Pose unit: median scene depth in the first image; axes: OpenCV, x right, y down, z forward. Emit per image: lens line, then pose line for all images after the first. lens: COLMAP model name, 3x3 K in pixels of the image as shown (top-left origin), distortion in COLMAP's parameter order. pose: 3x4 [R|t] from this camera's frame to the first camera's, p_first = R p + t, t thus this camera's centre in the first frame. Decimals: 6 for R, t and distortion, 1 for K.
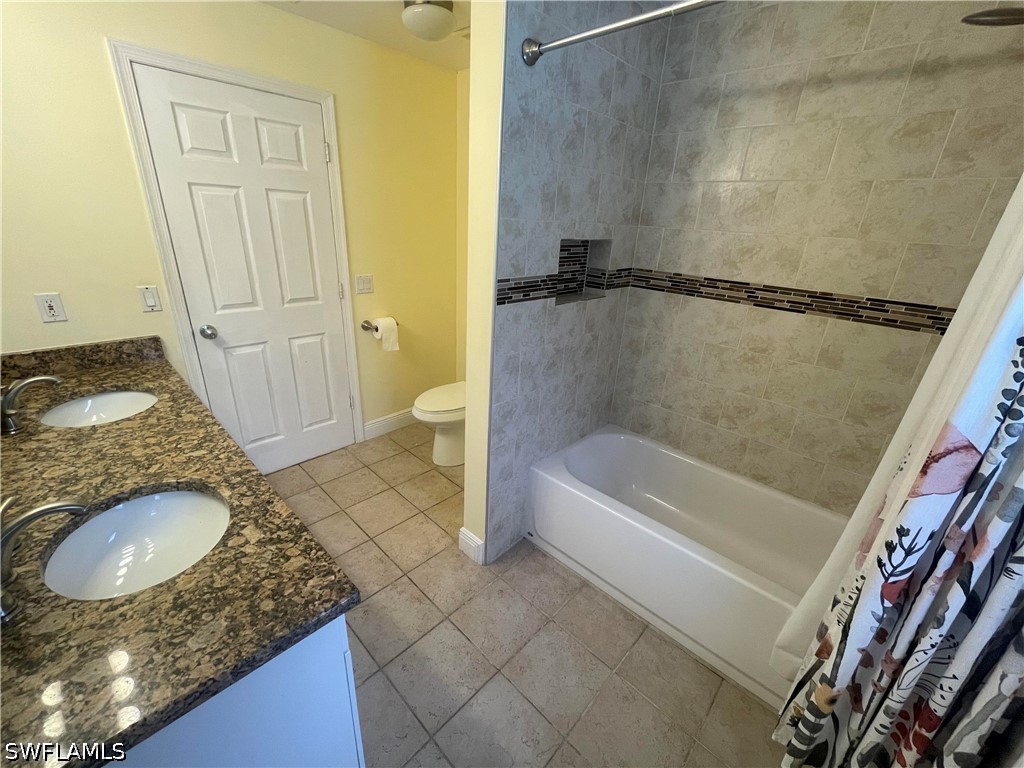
lens RADIAL K [[418.1, 0, 509.6], [0, 418.1, 382.1], [0, 0, 1]] dist [-0.002548, 0.000008]
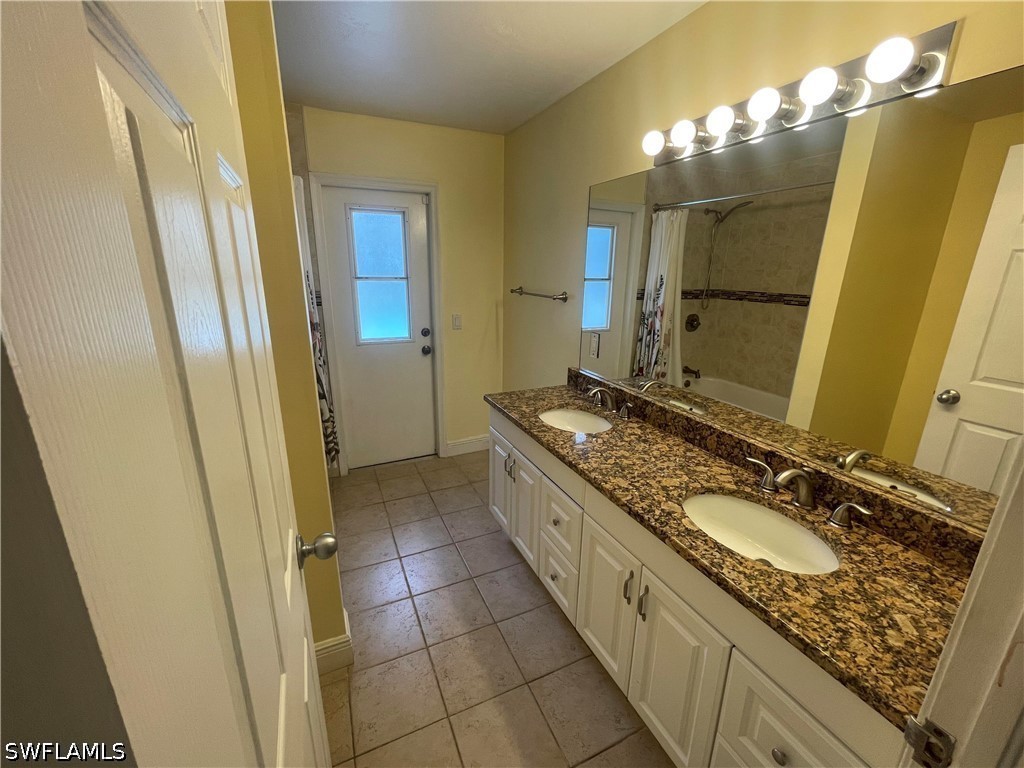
lens RADIAL K [[418.1, 0, 511.1], [0, 418.1, 382.1], [0, 0, 1]] dist [-0.002548, 0.000008]
pose [[-0.927495, -0.161373, 0.337212, -0.938480], [0.075714, 0.802250, 0.592167, -0.770827], [-0.366088, 0.574764, -0.731865, 1.889212]]
